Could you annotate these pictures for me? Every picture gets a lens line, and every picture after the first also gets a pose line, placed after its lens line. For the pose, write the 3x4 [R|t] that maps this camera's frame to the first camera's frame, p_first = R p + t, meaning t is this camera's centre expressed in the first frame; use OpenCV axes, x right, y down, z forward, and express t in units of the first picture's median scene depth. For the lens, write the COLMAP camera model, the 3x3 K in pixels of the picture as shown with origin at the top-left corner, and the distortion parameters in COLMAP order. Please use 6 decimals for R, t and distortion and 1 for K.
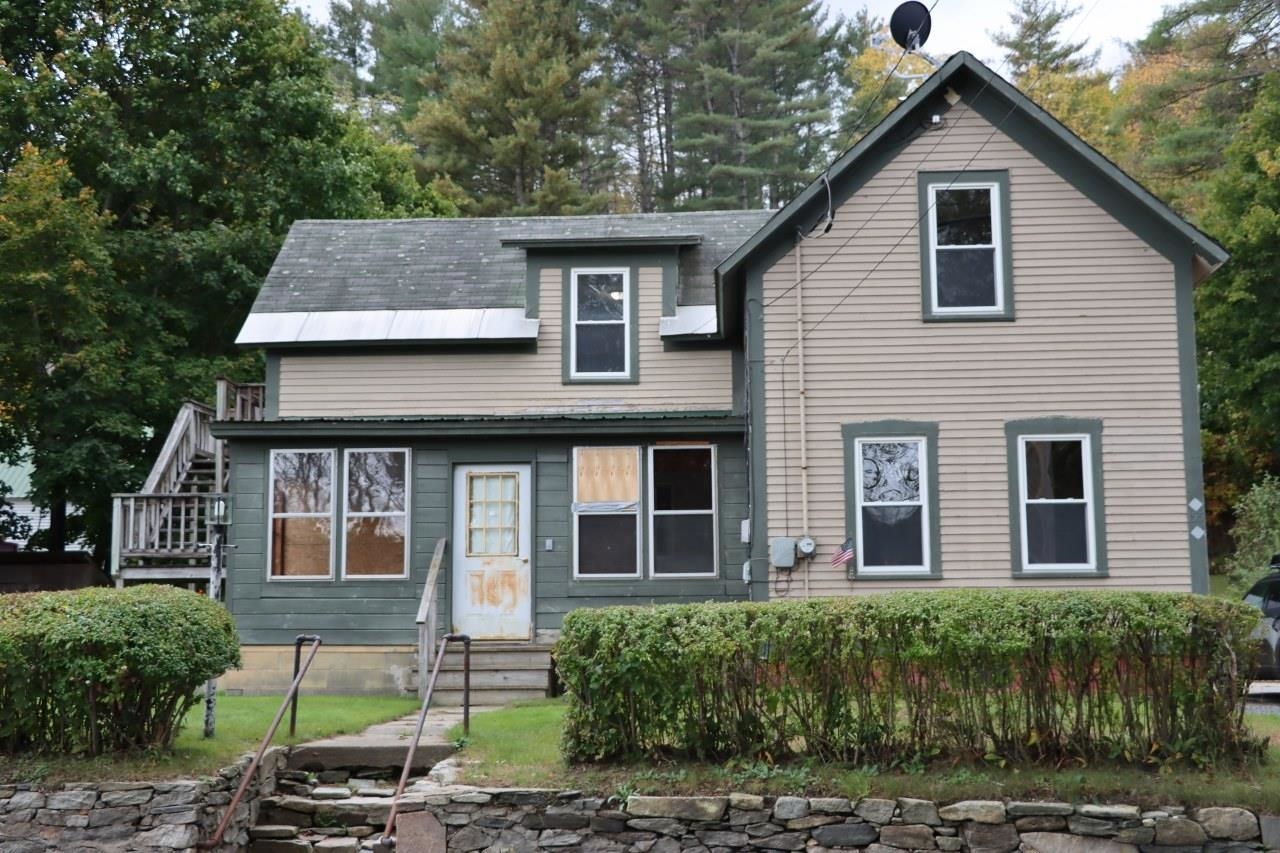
lens RADIAL K [[1609.1, 0, 640.0], [0, 1609.1, 426.5], [0, 0, 1]] dist [-0.028827, 0.417358]
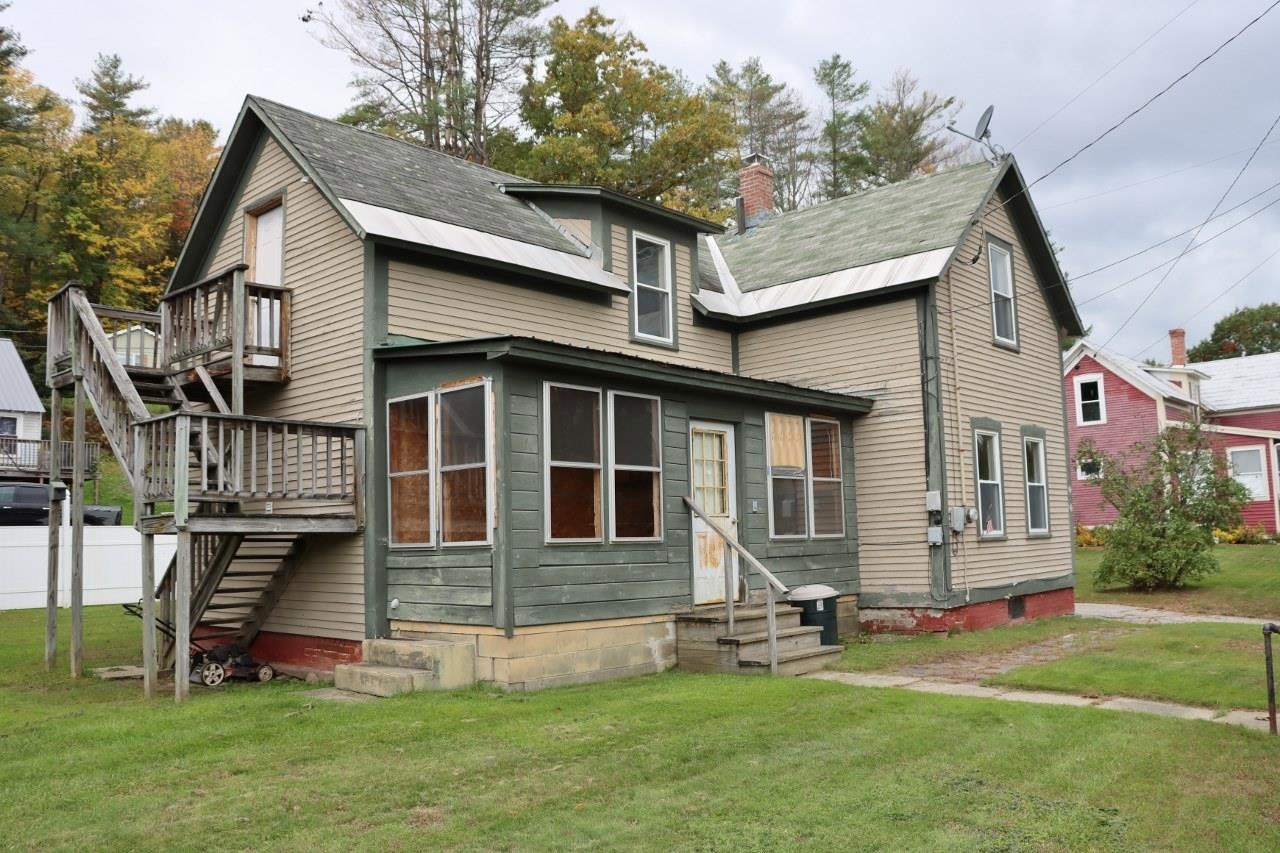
lens RADIAL K [[1036.3, 0, 640.0], [0, 1036.3, 426.5], [0, 0, 1]] dist [-0.093798, 0.003888]
pose [[0.634175, 0.076358, 0.769409, -0.608935], [-0.098329, 0.994997, -0.017700, 0.042292], [-0.766911, -0.064430, 0.638511, 0.645981]]
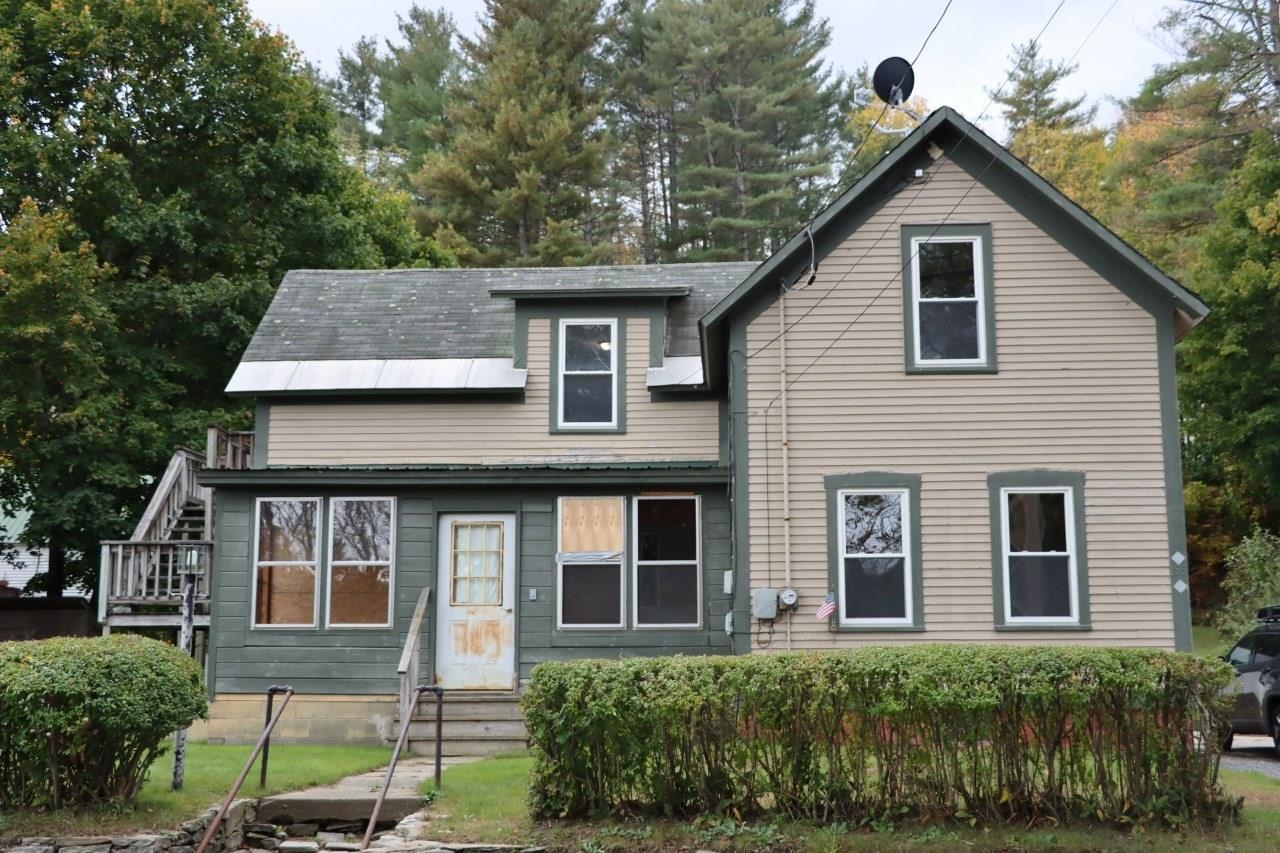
lens RADIAL K [[1589.7, 0, 640.0], [0, 1589.7, 426.5], [0, 0, 1]] dist [-0.025952, 0.360414]
pose [[0.999980, 0.005210, -0.003706, 0.013223], [-0.005319, 0.999531, -0.030153, -0.001457], [0.003547, 0.030172, 0.999538, 0.009375]]
